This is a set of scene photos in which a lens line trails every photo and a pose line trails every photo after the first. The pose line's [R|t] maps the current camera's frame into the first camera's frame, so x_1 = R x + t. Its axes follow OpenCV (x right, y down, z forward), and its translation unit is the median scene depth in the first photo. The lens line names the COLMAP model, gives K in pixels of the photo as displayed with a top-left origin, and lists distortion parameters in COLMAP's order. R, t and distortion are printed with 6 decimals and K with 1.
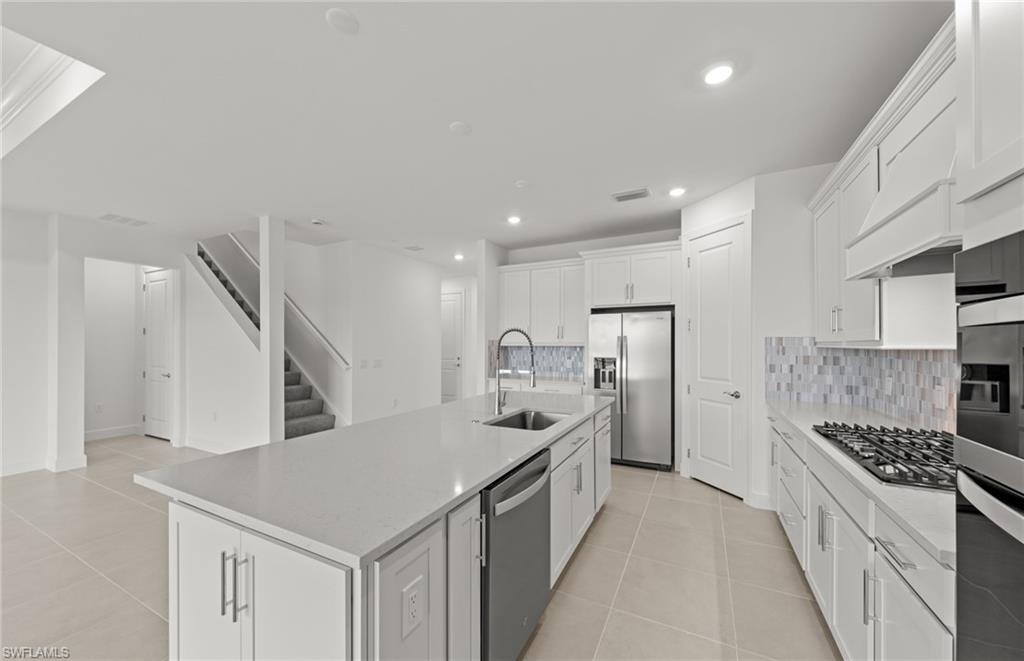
lens RADIAL K [[374.3, 0, 506.2], [0, 374.3, 344.8], [0, 0, 1]] dist [0.001855, -0.000576]
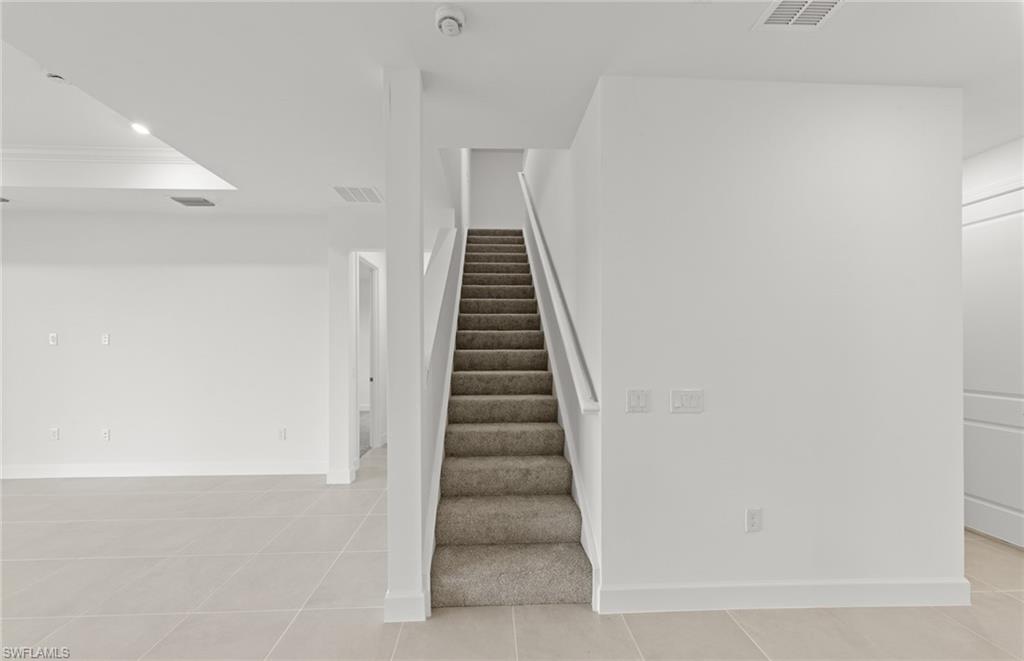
lens RADIAL K [[374.3, 0, 505.3], [0, 374.3, 347.8], [0, 0, 1]] dist [0.001855, -0.000576]
pose [[0.498461, 0.003229, -0.866906, -0.154655], [-0.000709, 0.999994, 0.003317, -0.003246], [0.866912, -0.001039, 0.498460, 0.852738]]
